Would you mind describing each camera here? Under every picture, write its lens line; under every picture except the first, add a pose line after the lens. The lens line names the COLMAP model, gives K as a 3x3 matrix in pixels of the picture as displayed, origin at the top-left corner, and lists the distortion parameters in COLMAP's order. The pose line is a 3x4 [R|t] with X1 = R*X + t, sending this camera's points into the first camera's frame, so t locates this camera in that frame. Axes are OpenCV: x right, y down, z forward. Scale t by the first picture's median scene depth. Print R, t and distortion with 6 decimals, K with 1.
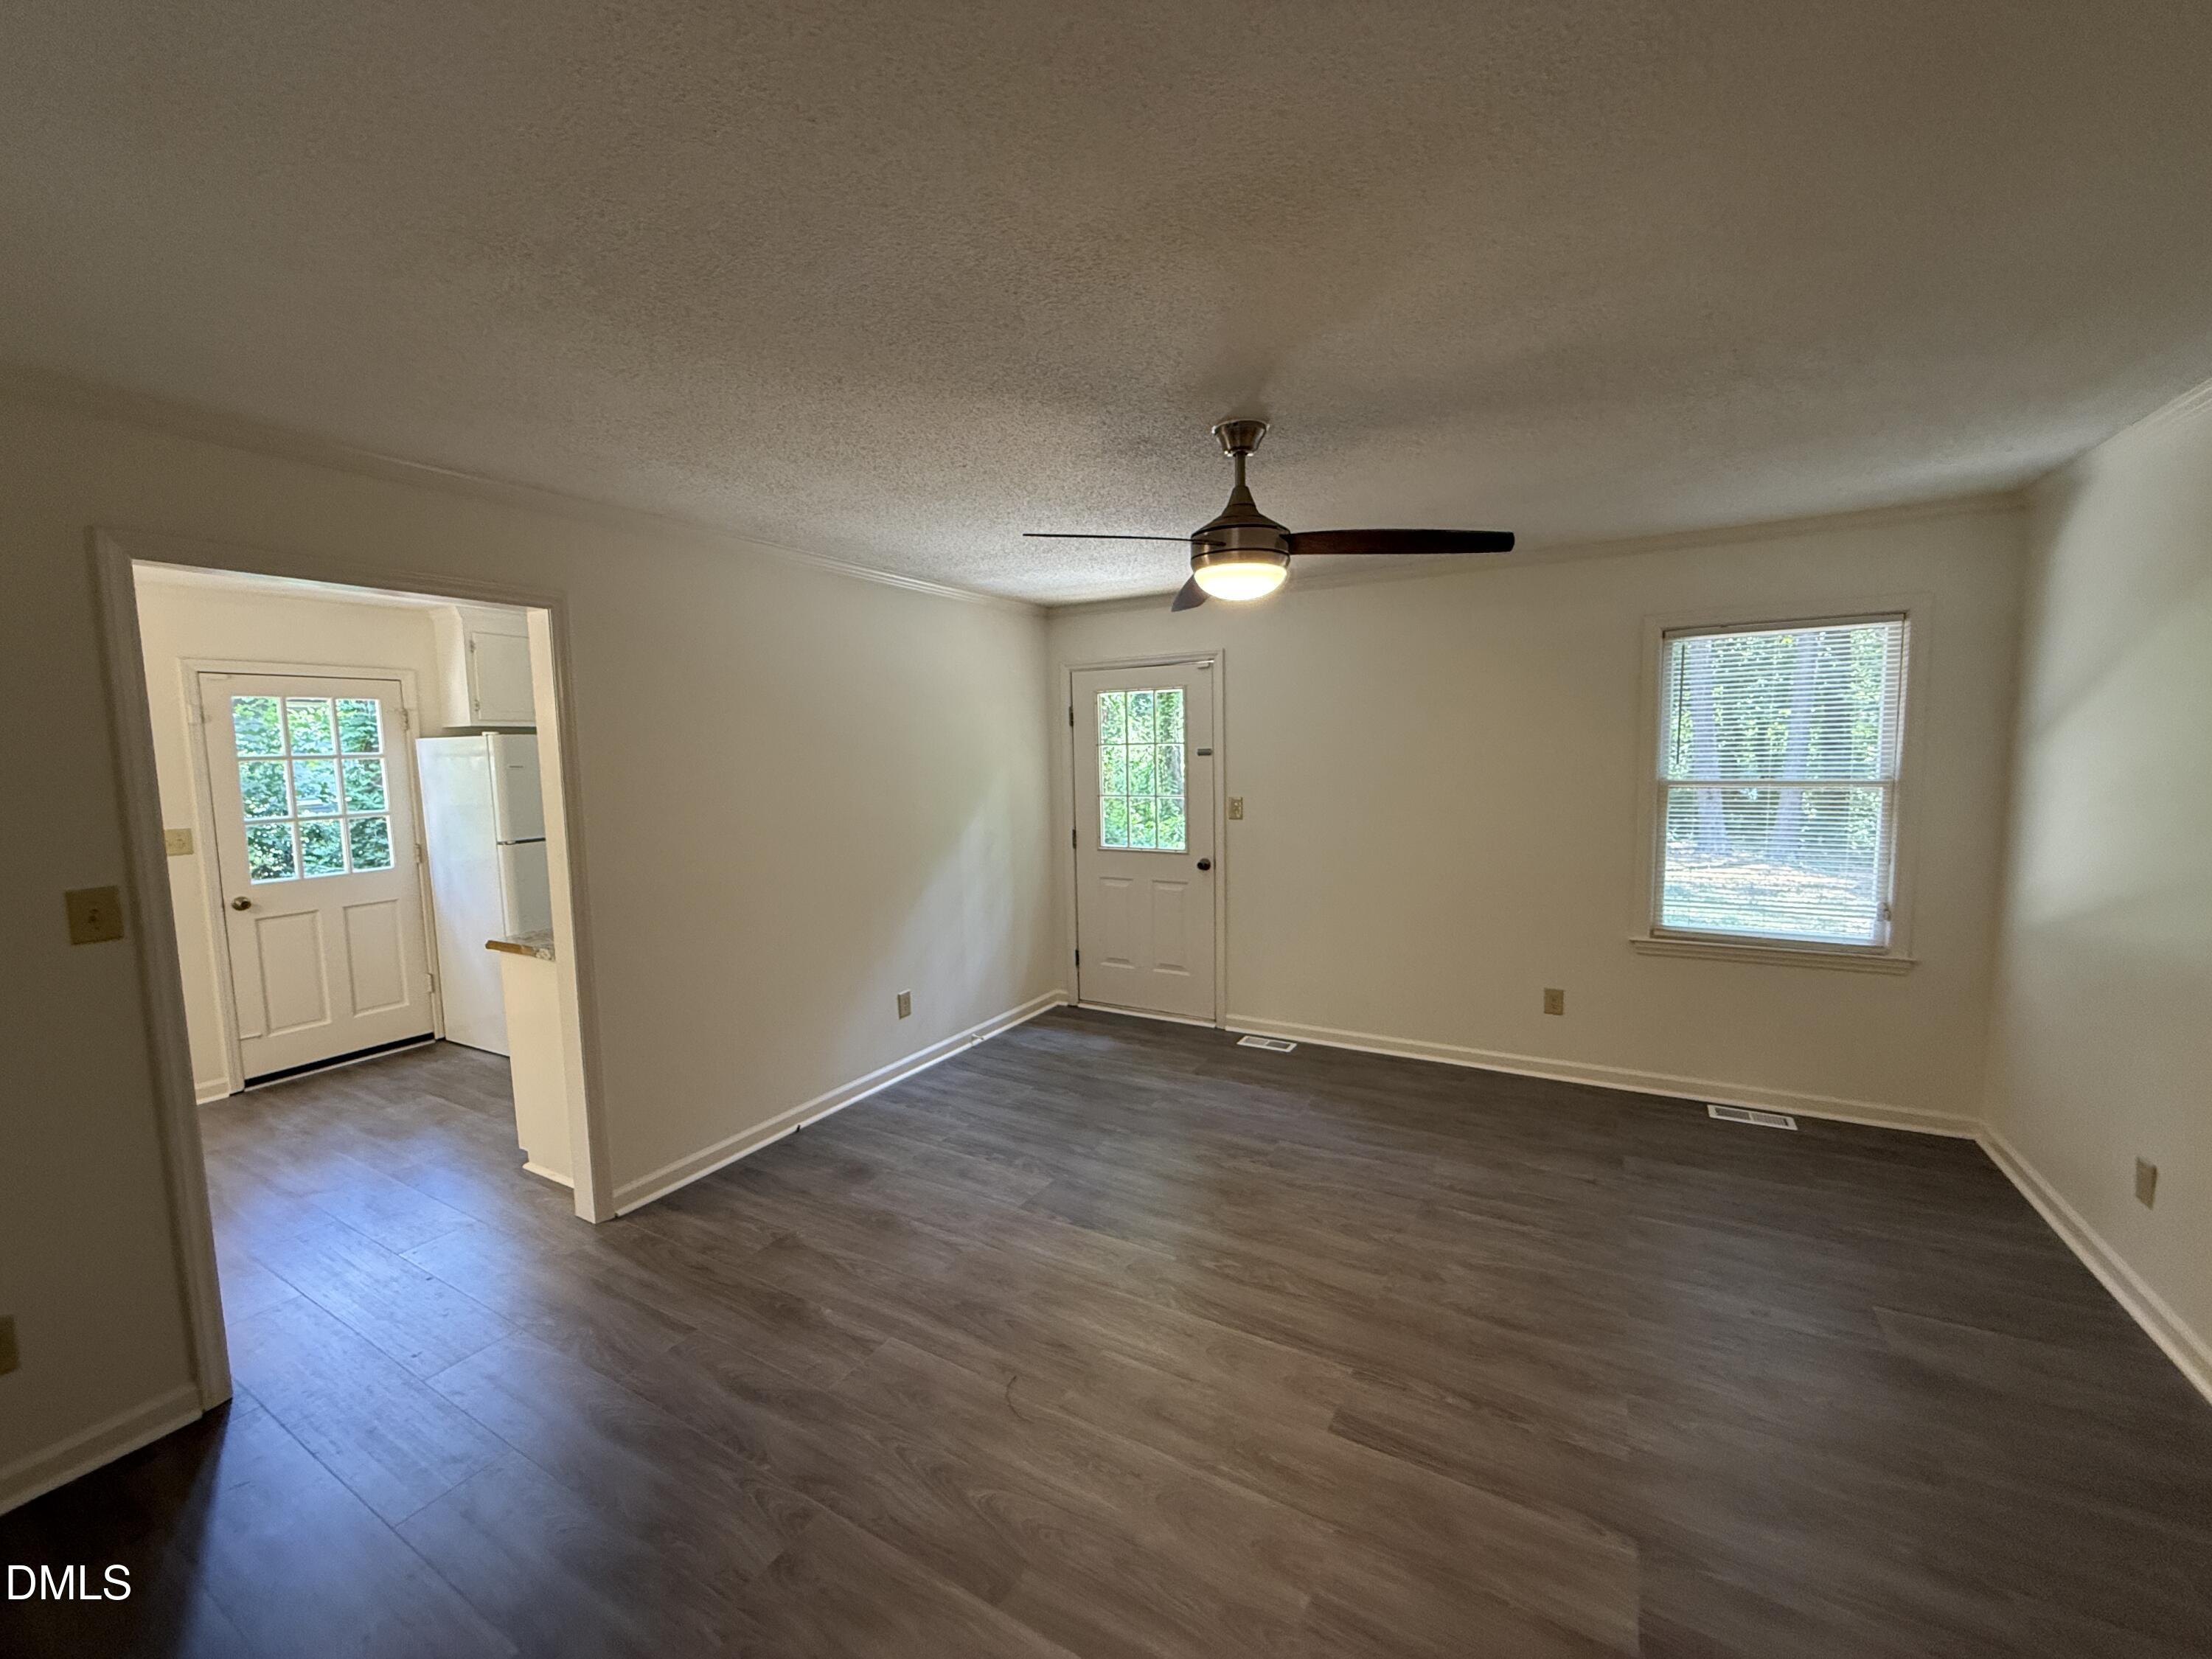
lens RADIAL K [[900.7, 0, 1131.8], [0, 900.7, 837.7], [0, 0, 1]] dist [-0.001452, -0.004483]
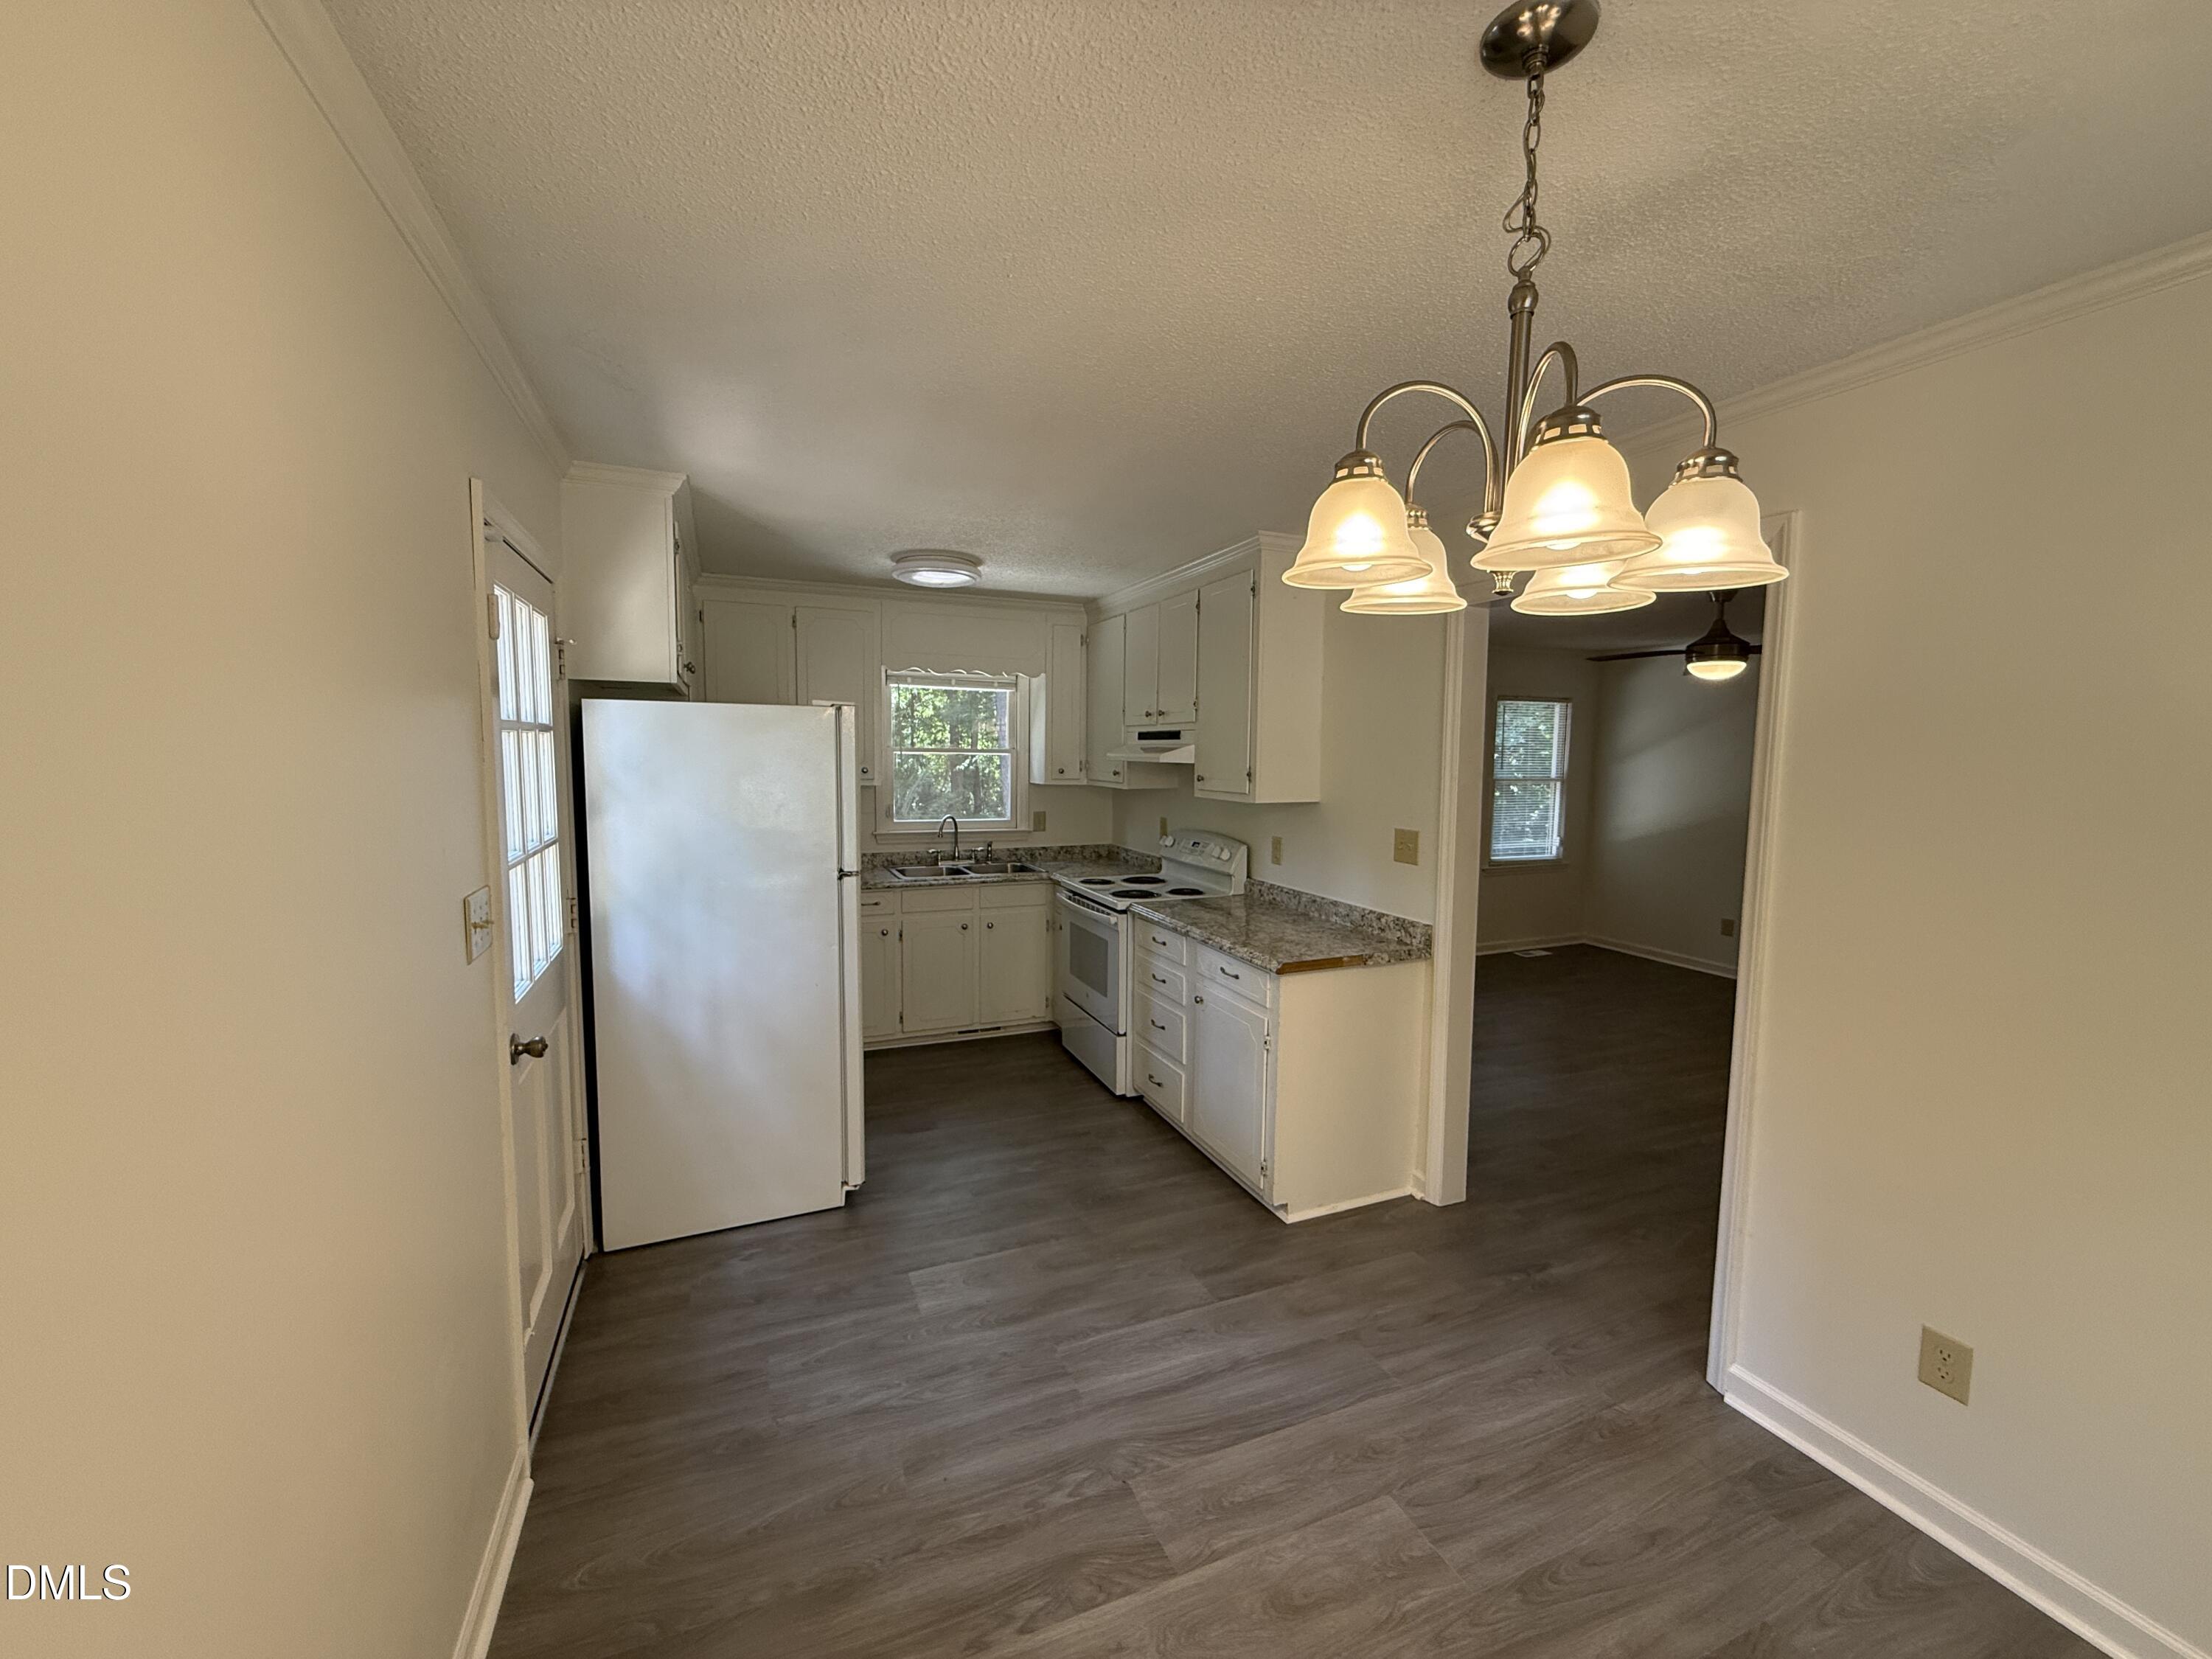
lens RADIAL K [[900.7, 0, 1131.8], [0, 900.7, 837.7], [0, 0, 1]] dist [-0.001452, -0.004483]
pose [[0.586030, -0.051750, 0.808635, -0.638976], [0.053716, 0.998244, 0.024956, -0.014634], [-0.808507, 0.028811, 0.587781, 0.264007]]
